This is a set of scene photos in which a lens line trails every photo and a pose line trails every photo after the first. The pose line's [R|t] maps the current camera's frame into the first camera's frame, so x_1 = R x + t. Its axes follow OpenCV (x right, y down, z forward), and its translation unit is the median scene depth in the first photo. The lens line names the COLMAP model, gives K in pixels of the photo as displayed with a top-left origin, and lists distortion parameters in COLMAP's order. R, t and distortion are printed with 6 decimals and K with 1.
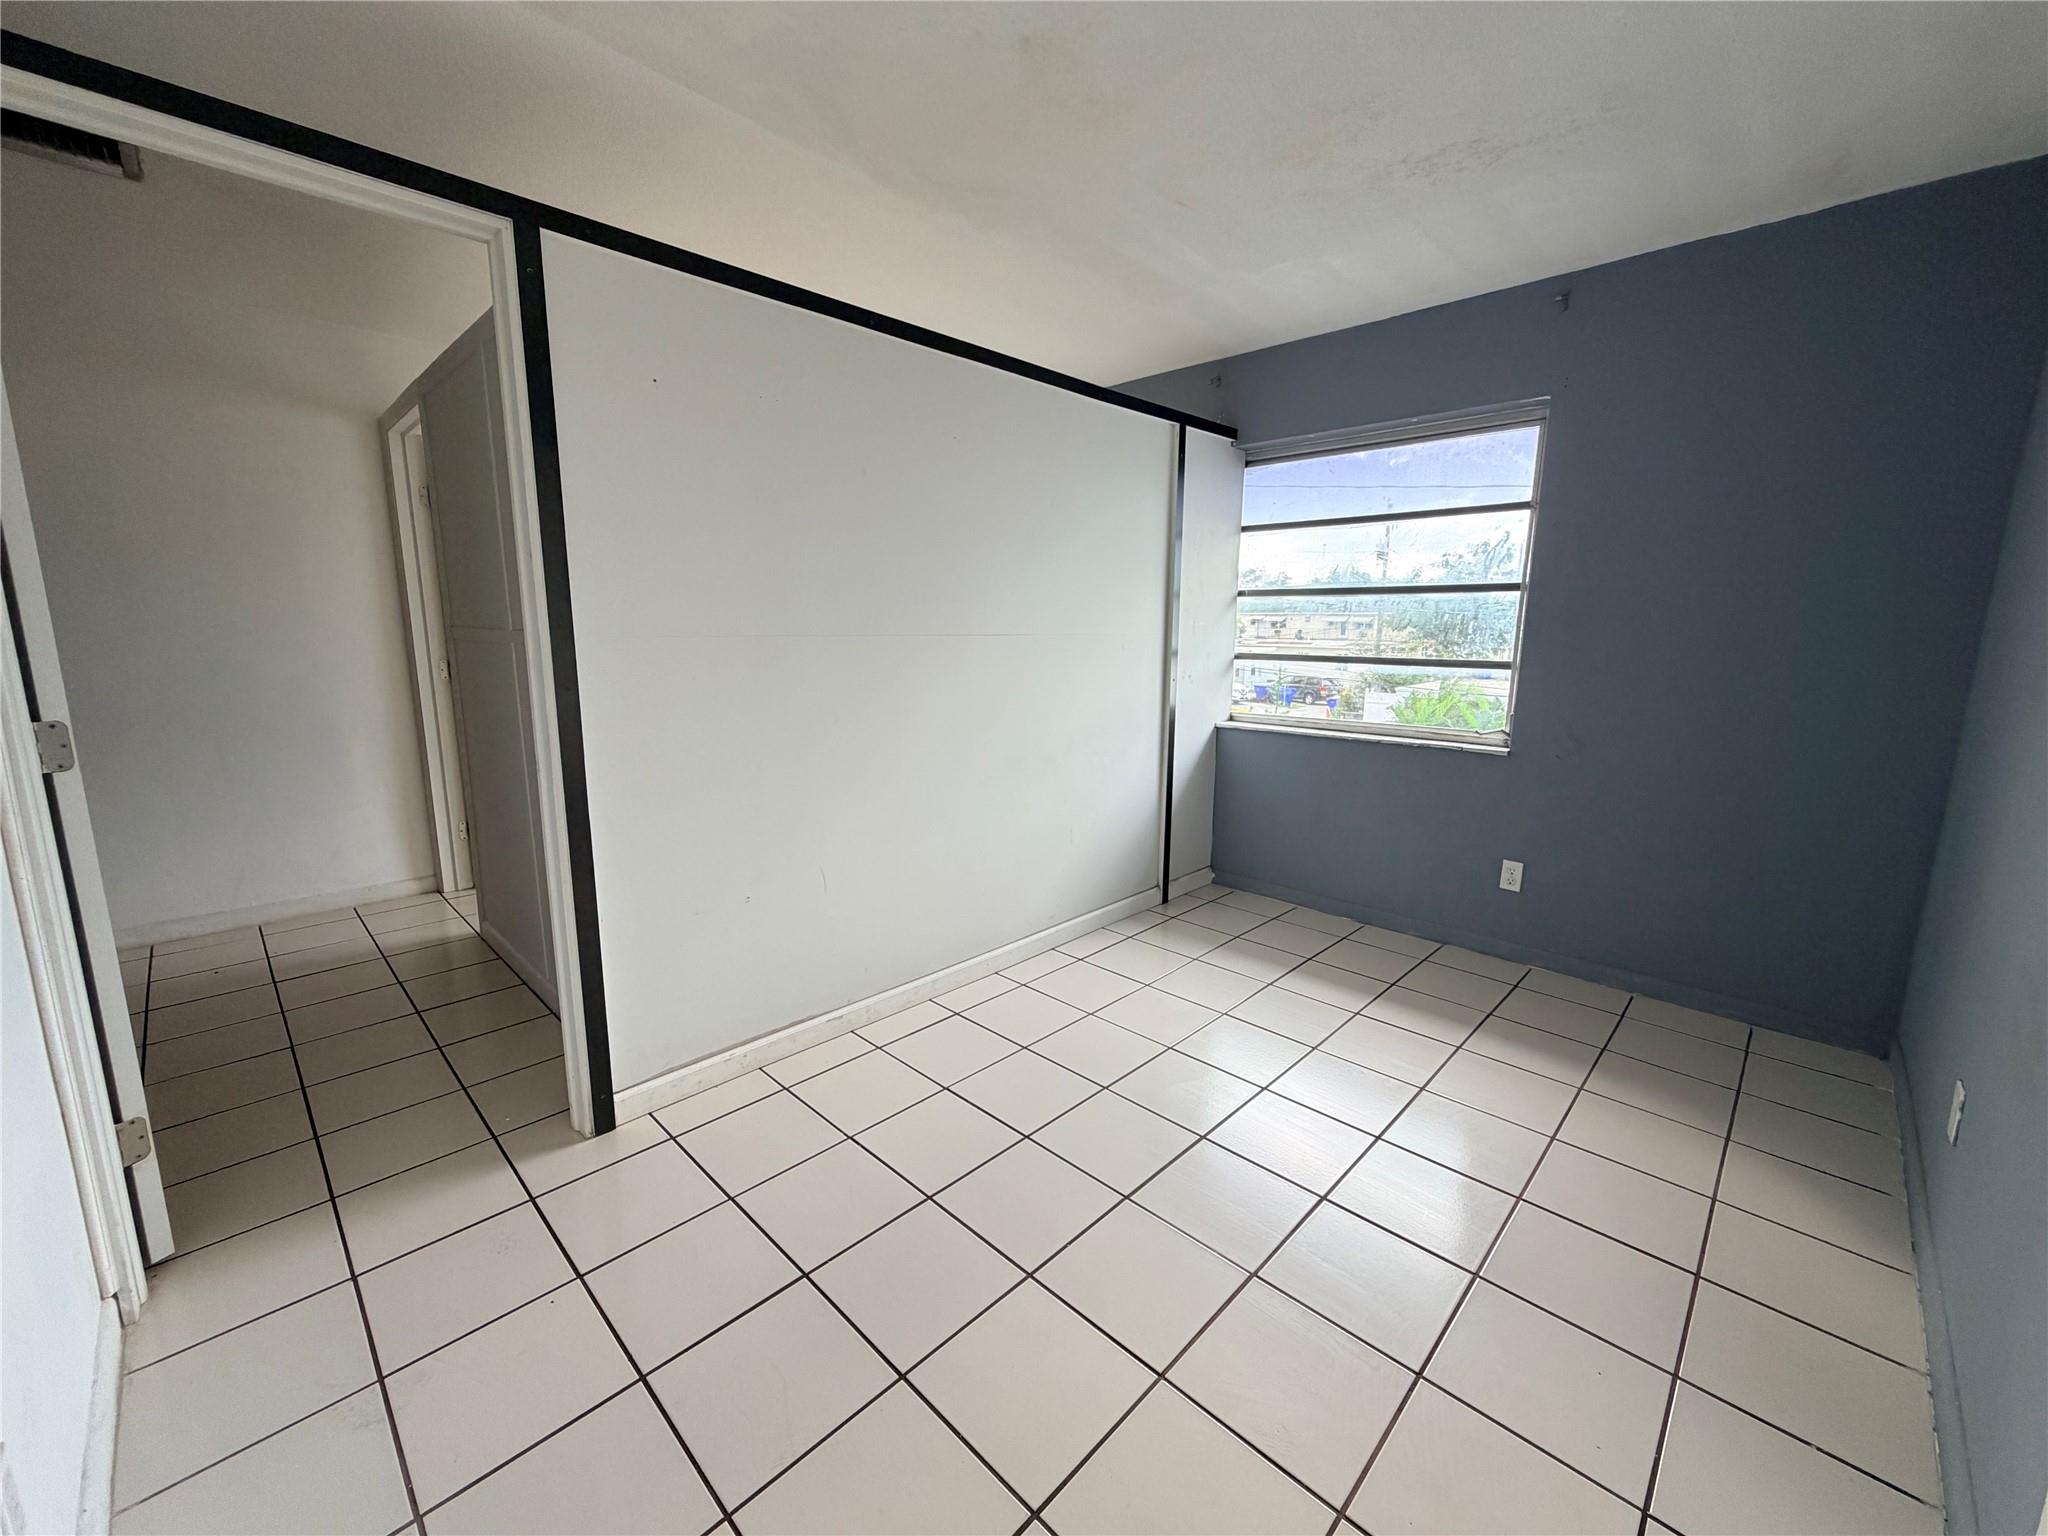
lens RADIAL K [[811.8, 0, 1012.8], [0, 811.8, 765.3], [0, 0, 1]] dist [-0.001636, -0.000554]
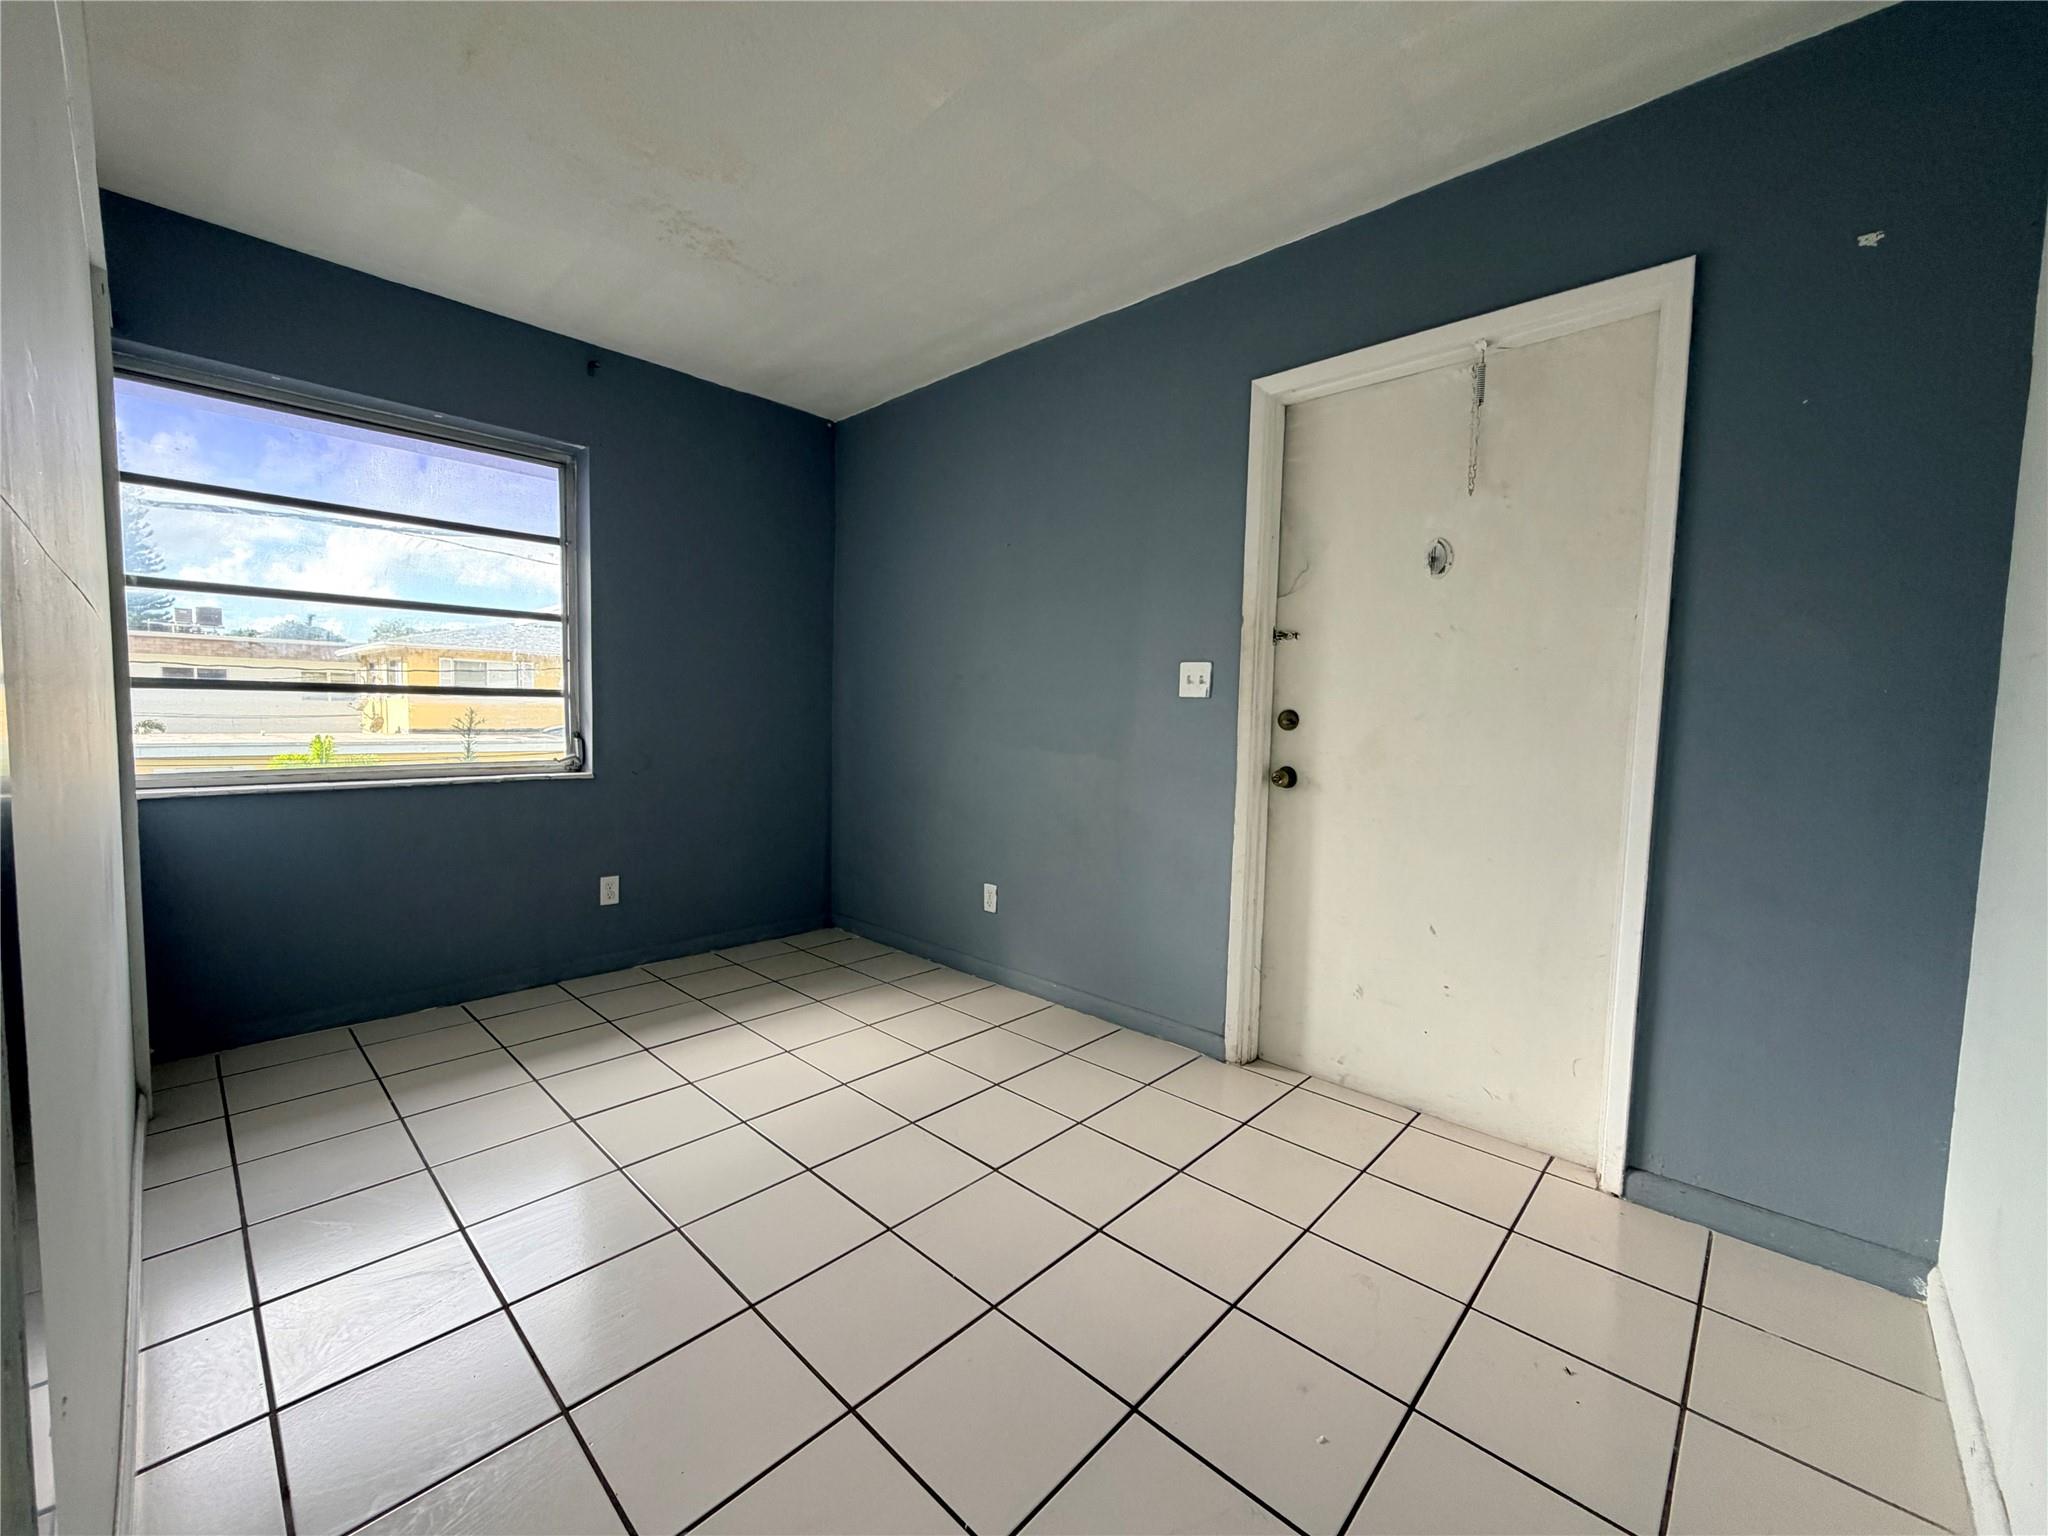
lens RADIAL K [[811.8, 0, 1019.9], [0, 811.8, 764.2], [0, 0, 1]] dist [-0.001636, -0.000554]
pose [[-0.027953, -0.072752, 0.996958, -0.444190], [0.147569, 0.986120, 0.076099, -0.028065], [-0.988657, 0.149247, -0.016829, 0.462479]]
